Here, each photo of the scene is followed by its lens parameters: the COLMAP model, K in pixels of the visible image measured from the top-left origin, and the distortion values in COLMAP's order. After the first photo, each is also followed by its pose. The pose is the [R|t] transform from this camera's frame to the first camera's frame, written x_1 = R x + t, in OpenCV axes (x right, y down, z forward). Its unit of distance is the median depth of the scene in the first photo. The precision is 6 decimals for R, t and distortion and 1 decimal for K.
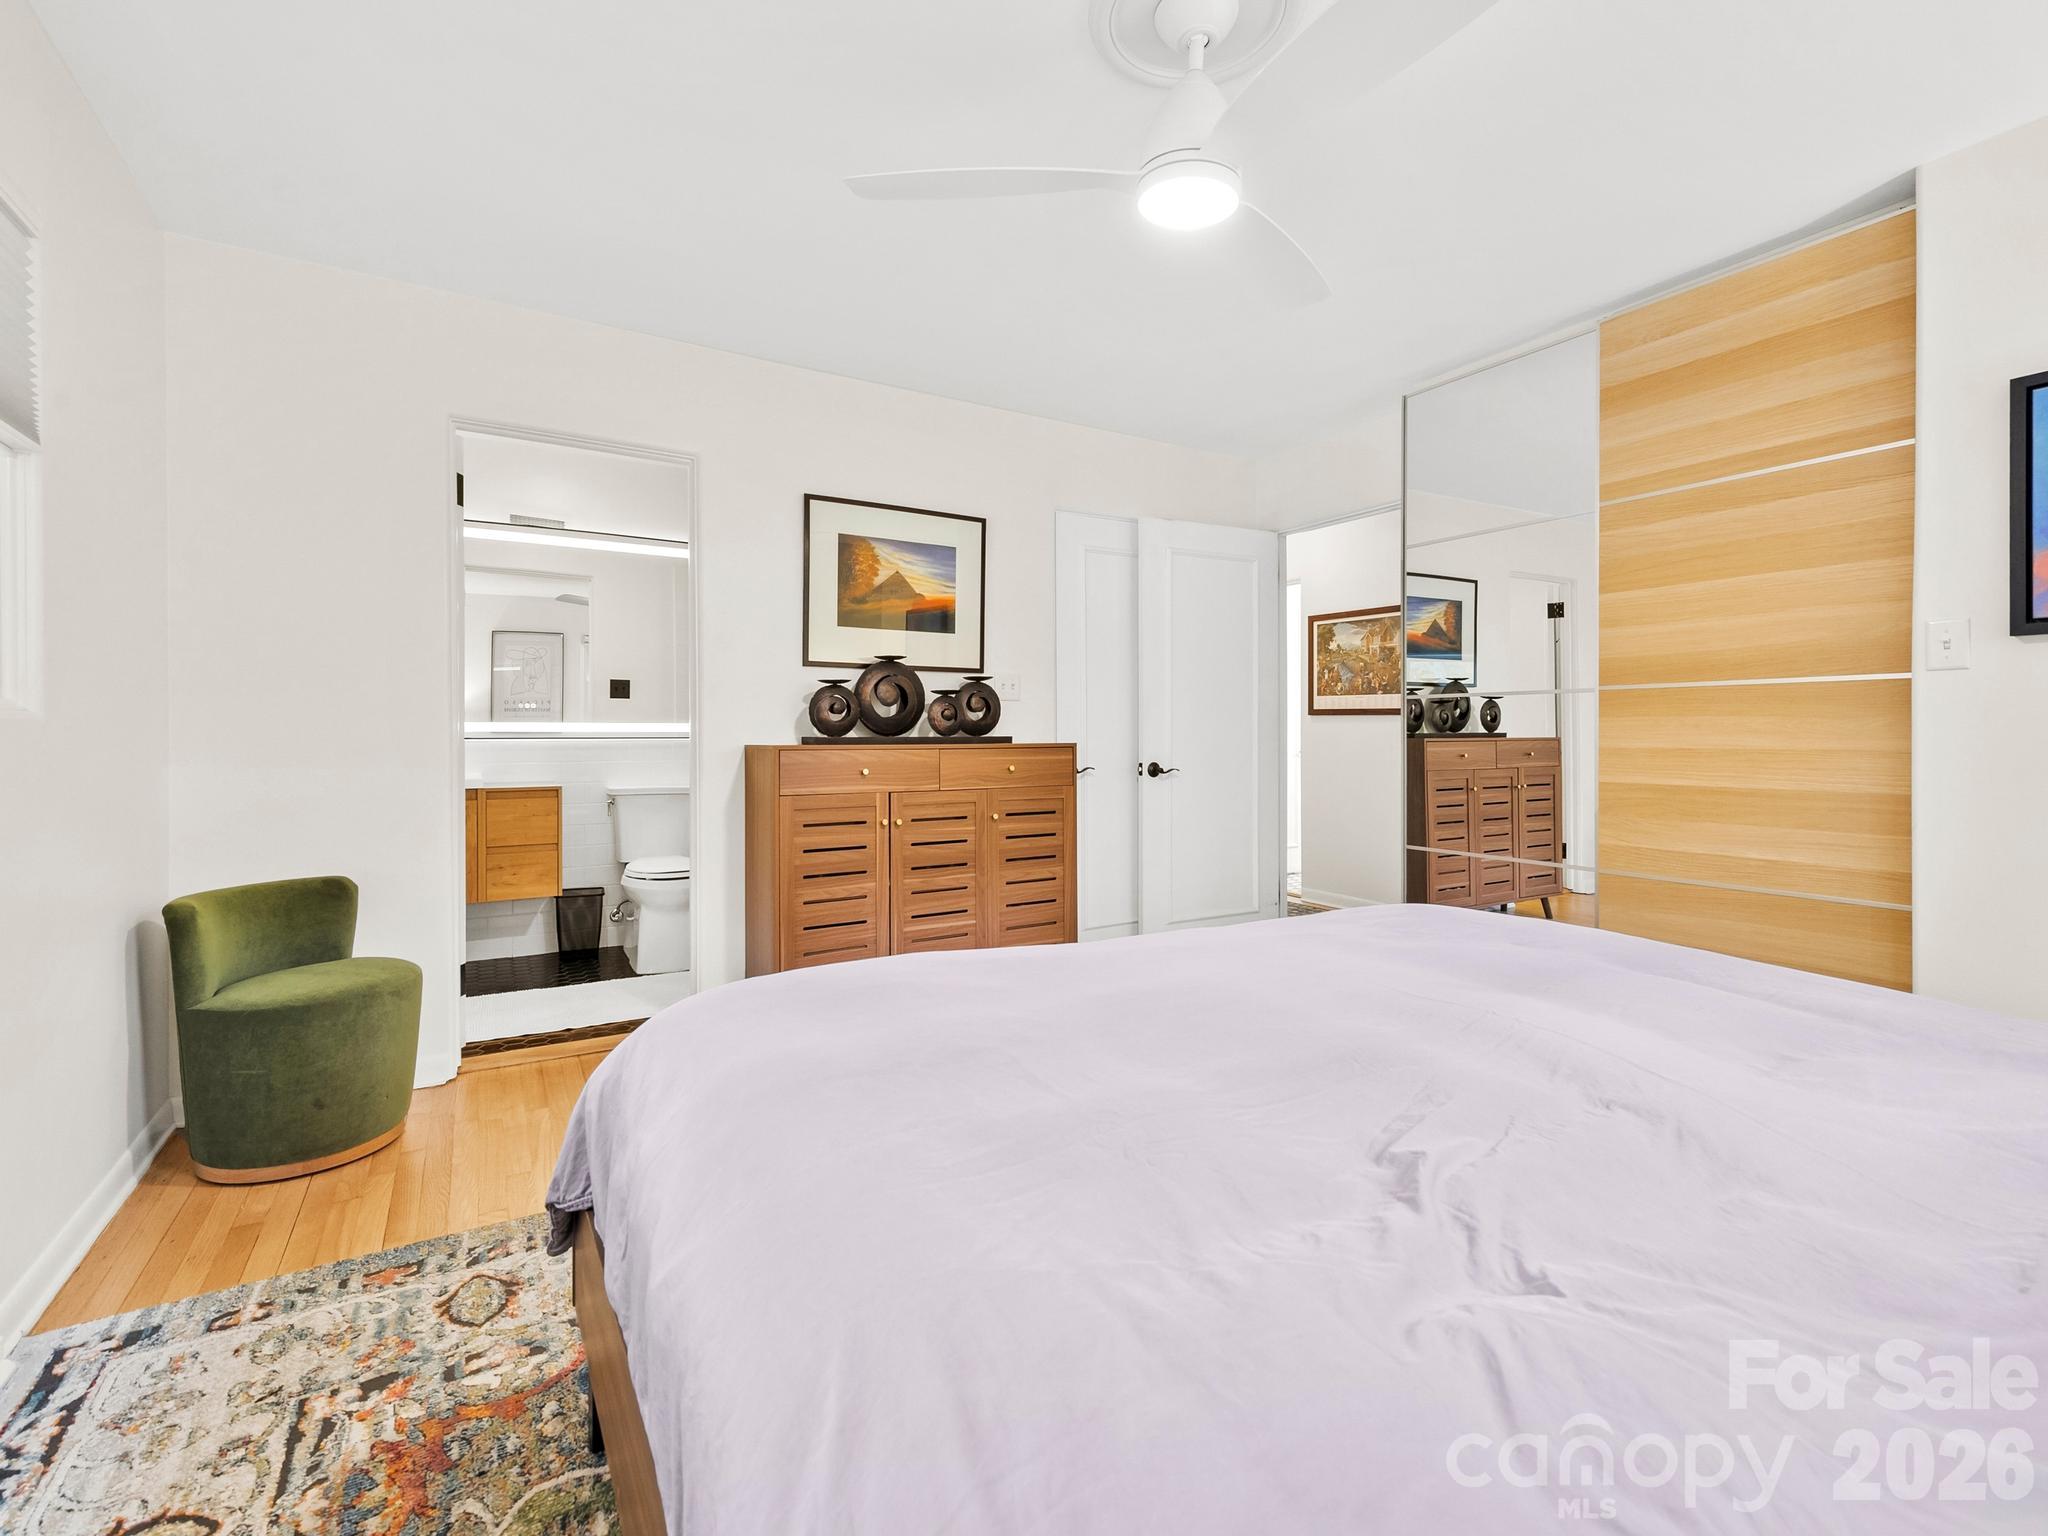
lens RADIAL K [[914.3, 0, 1023.7], [0, 914.3, 748.6], [0, 0, 1]] dist [0.010080, -0.000278]
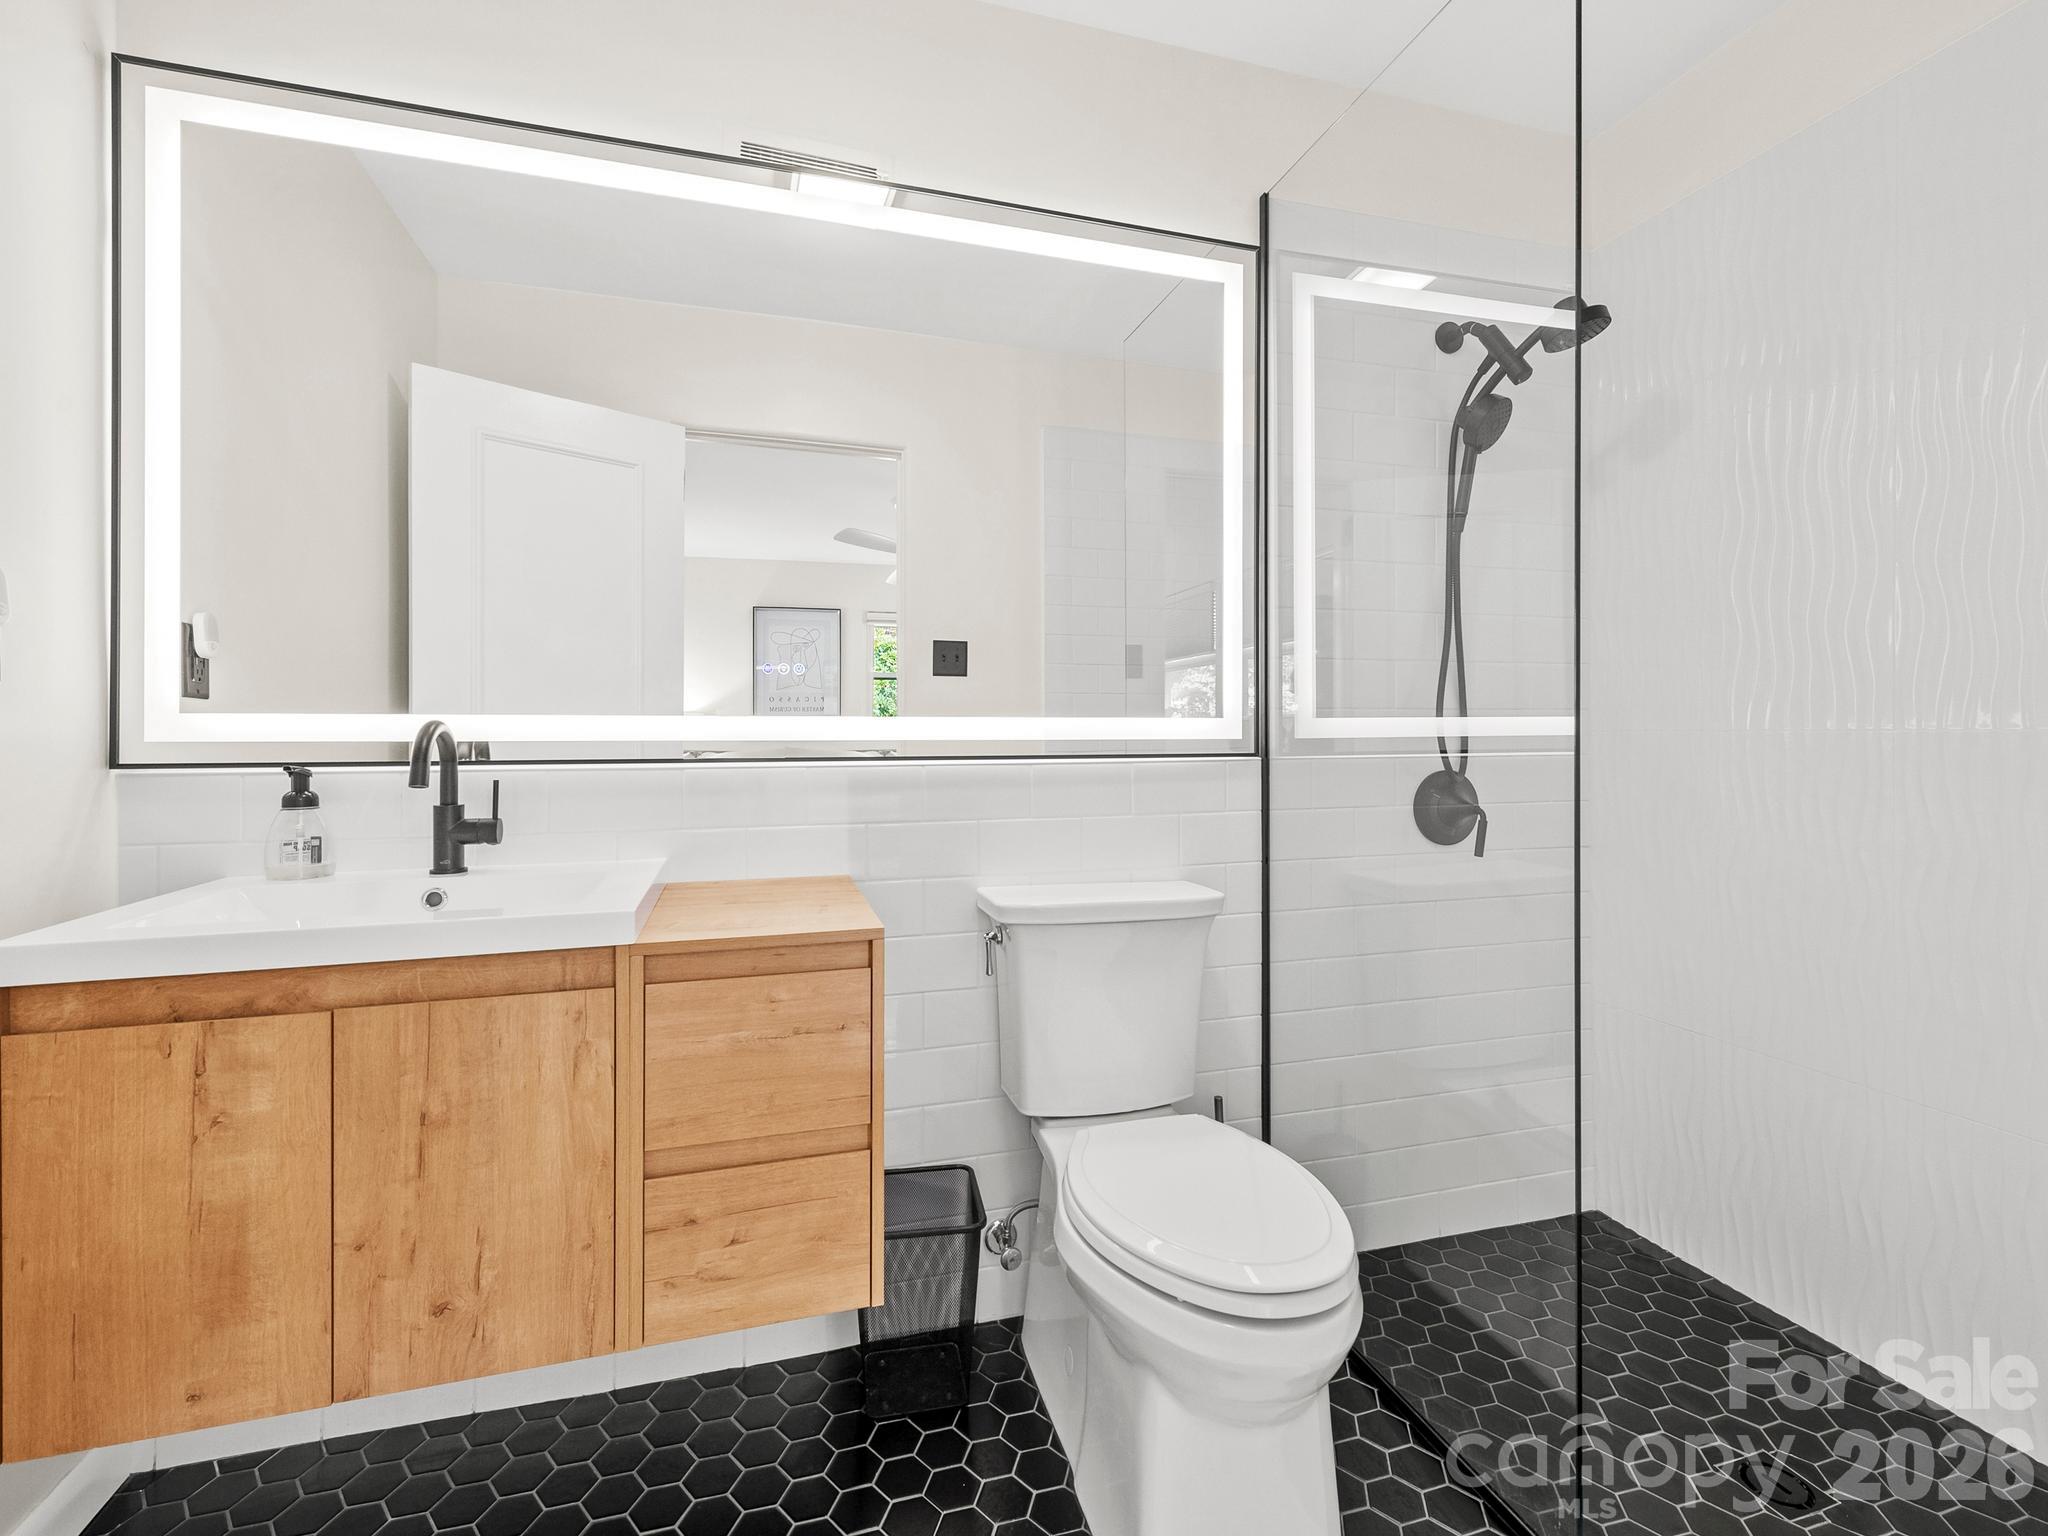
lens RADIAL K [[914.3, 0, 1023.7], [0, 914.3, 748.6], [0, 0, 1]] dist [0.010080, -0.000278]
pose [[0.967380, -0.002821, -0.253315, -0.346262], [0.001104, 0.999975, -0.006918, -0.012392], [0.253329, 0.006413, 0.967359, 0.652252]]
